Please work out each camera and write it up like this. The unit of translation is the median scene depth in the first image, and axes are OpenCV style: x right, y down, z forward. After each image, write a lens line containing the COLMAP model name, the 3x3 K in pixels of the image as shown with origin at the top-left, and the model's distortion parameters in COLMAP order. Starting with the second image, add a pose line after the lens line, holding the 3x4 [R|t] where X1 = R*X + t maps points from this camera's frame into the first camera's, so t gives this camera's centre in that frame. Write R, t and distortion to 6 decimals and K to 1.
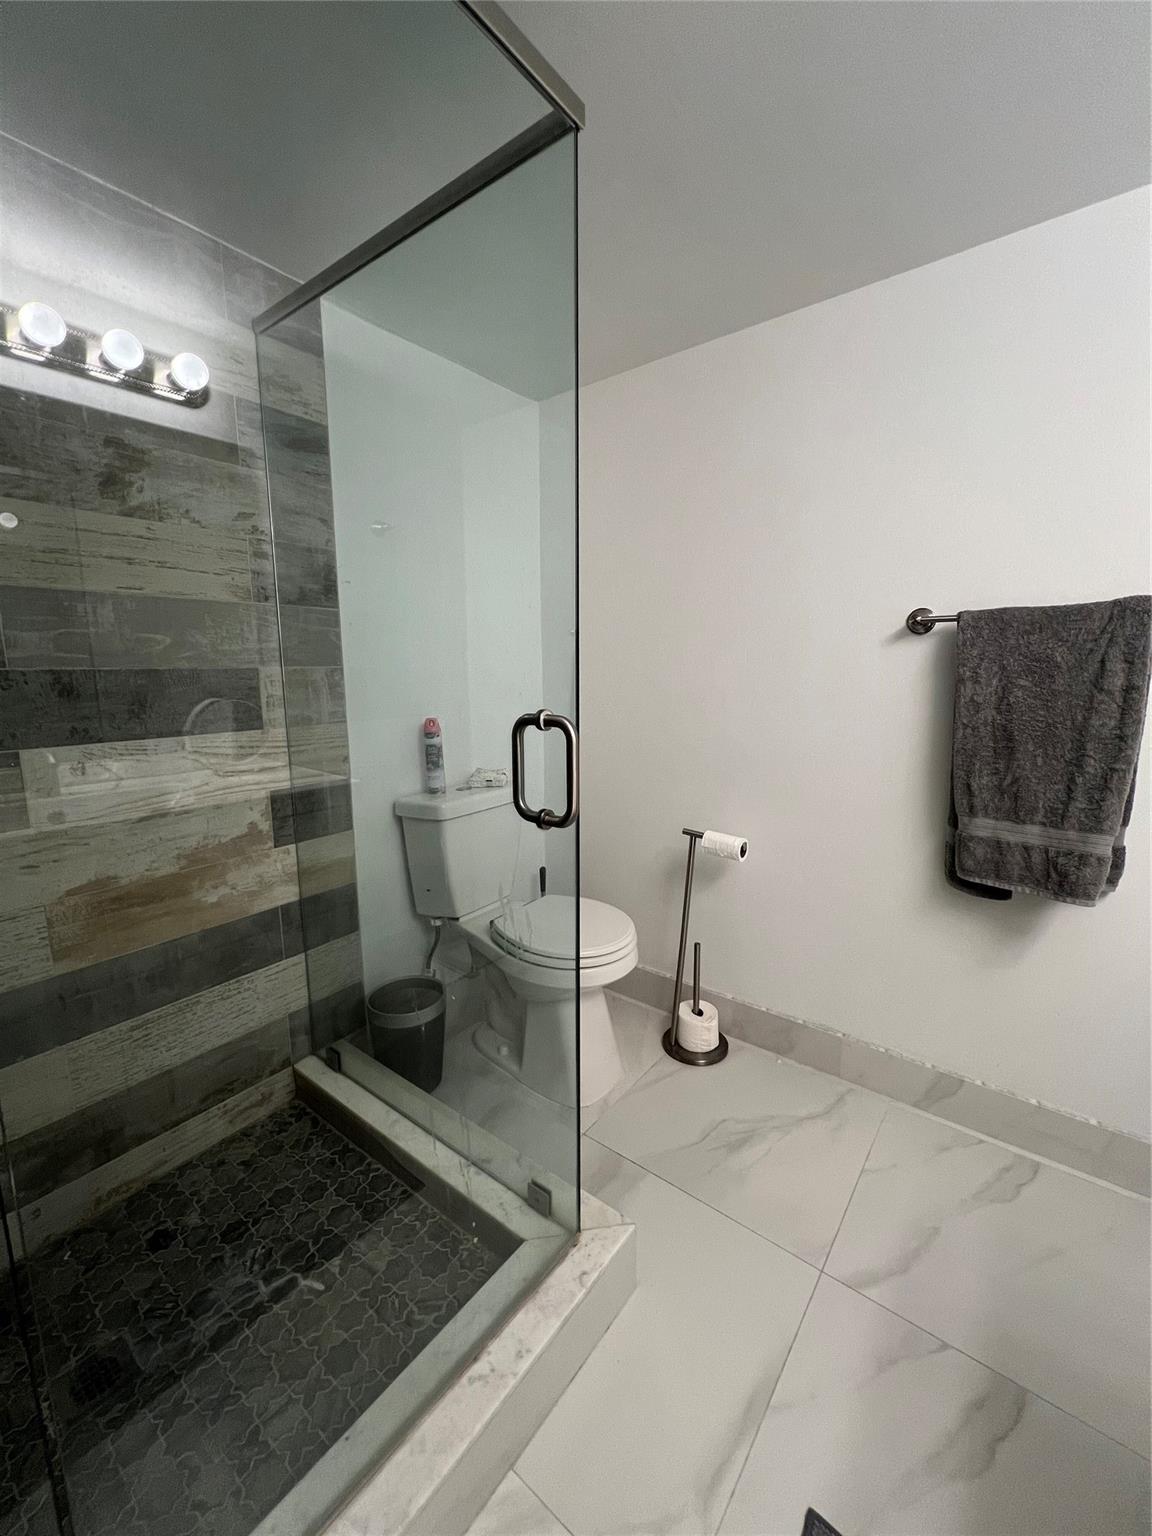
lens RADIAL K [[615.7, 0, 582.7], [0, 615.7, 766.3], [0, 0, 1]] dist [0.003052, 0.000231]
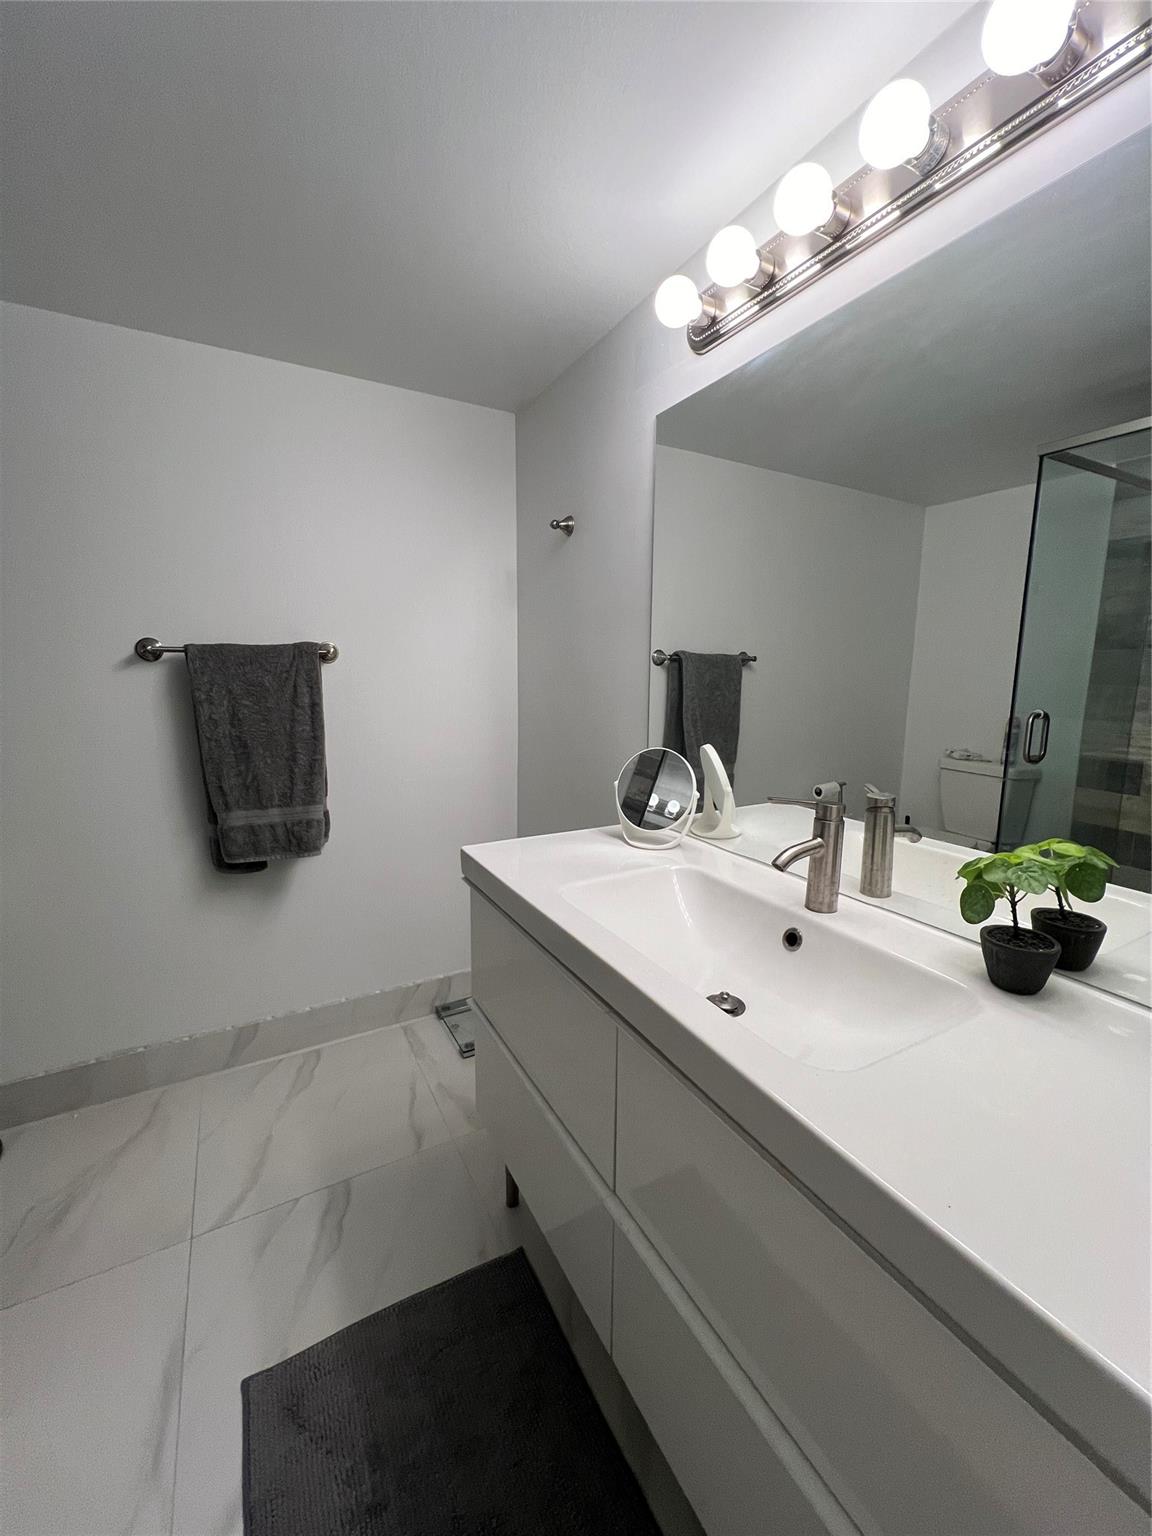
lens RADIAL K [[615.7, 0, 576.8], [0, 615.7, 764.9], [0, 0, 1]] dist [0.003052, 0.000231]
pose [[0.395593, -0.143861, 0.907089, -0.204008], [0.140964, 0.985464, 0.094814, -0.030512], [-0.907544, 0.090359, 0.410122, -0.151239]]
